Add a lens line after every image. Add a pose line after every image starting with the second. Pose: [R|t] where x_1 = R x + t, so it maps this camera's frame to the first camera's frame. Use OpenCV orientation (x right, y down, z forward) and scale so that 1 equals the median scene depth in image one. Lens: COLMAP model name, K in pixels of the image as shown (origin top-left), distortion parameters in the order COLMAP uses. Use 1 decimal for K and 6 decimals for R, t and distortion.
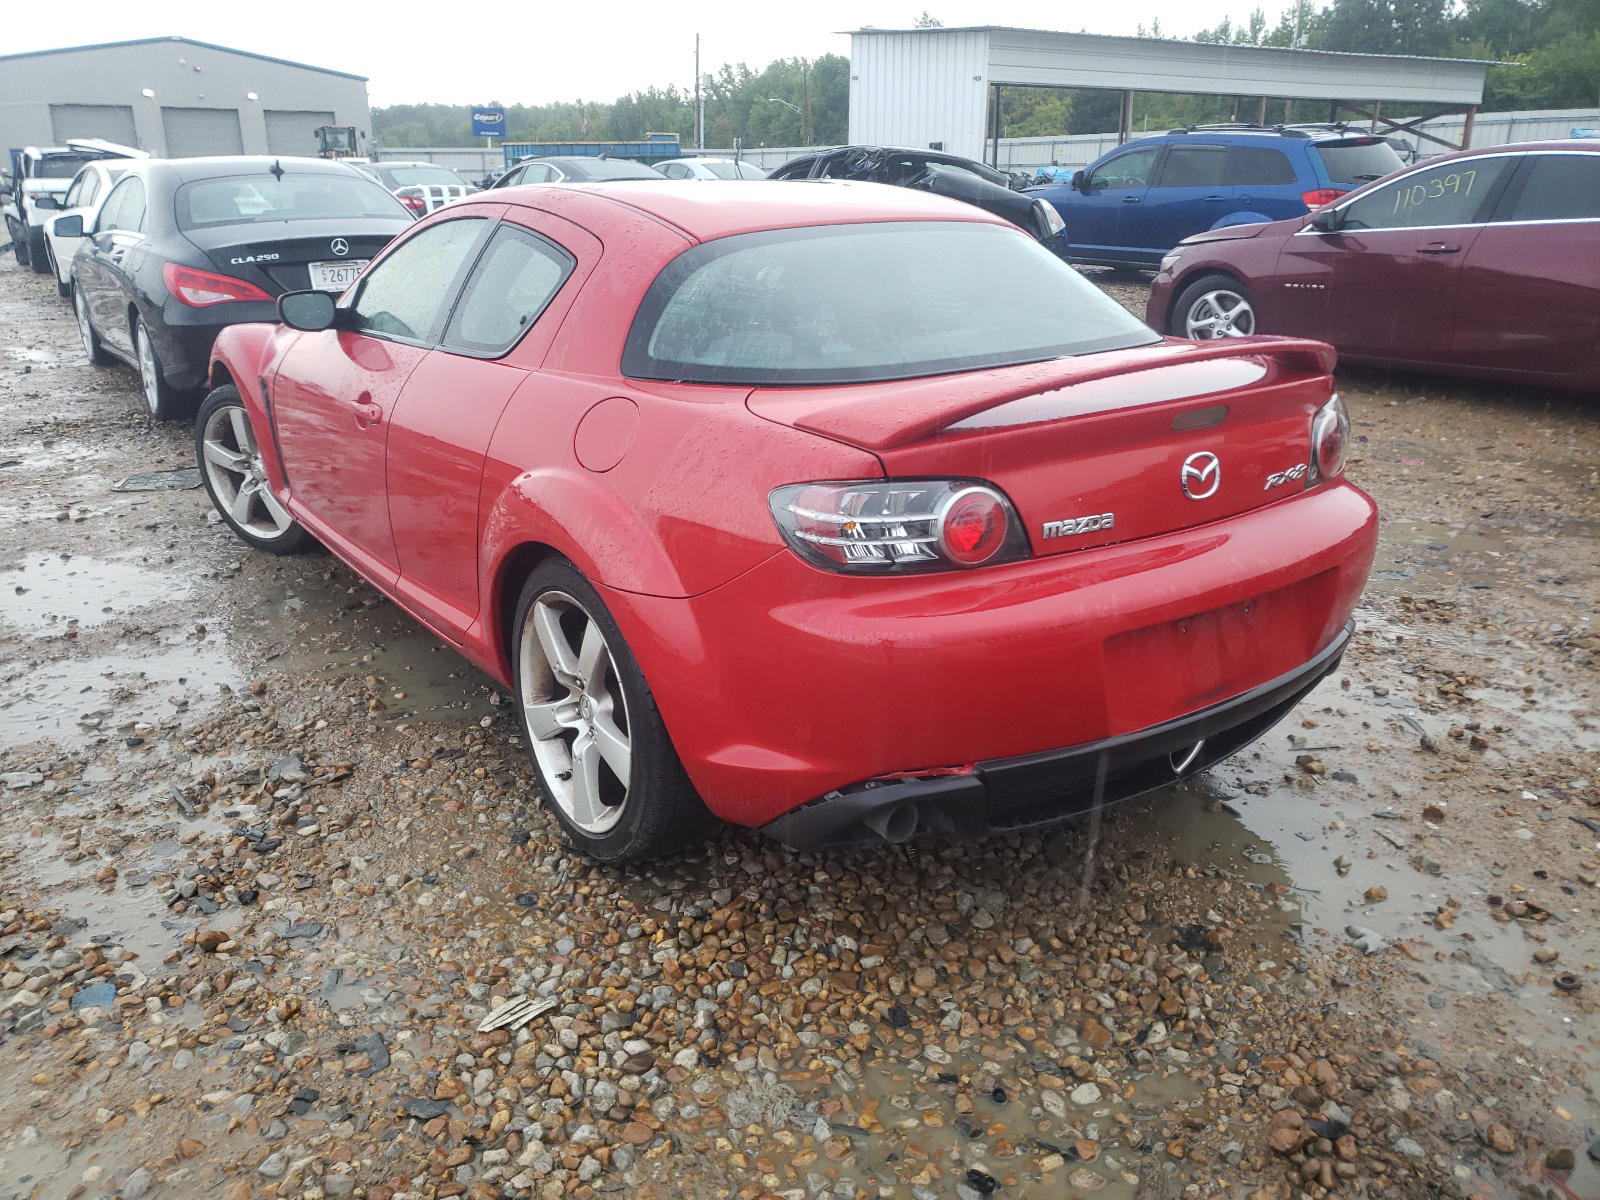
lens RADIAL K [[1216.3, 0, 791.5], [0, 1216.3, 601.5], [0, 0, 1]] dist [0.016711, 0.022666]
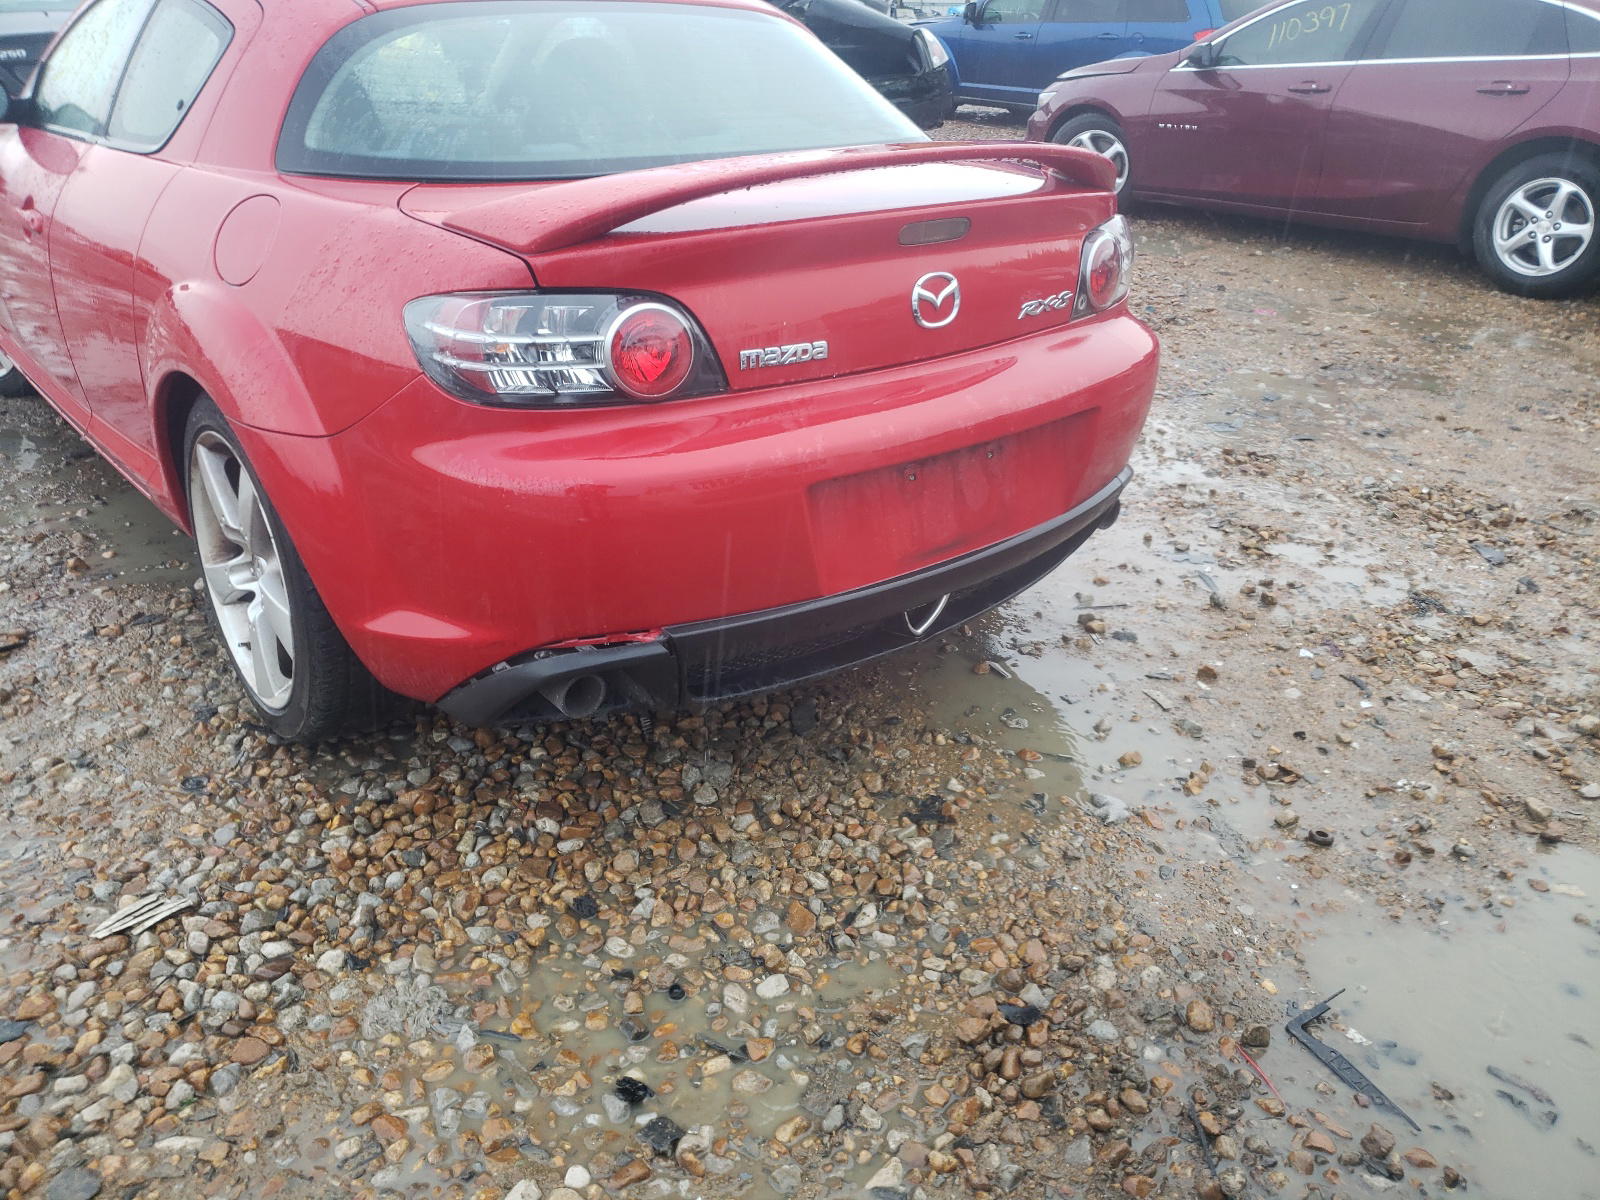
lens RADIAL K [[1216.3, 0, 796.9], [0, 1216.3, 603.7], [0, 0, 1]] dist [0.016711, 0.022666]
pose [[0.996869, -0.006501, 0.078806, 0.161053], [-0.002655, 0.993302, 0.115520, 0.012985], [-0.079029, -0.115368, 0.990174, 0.112821]]
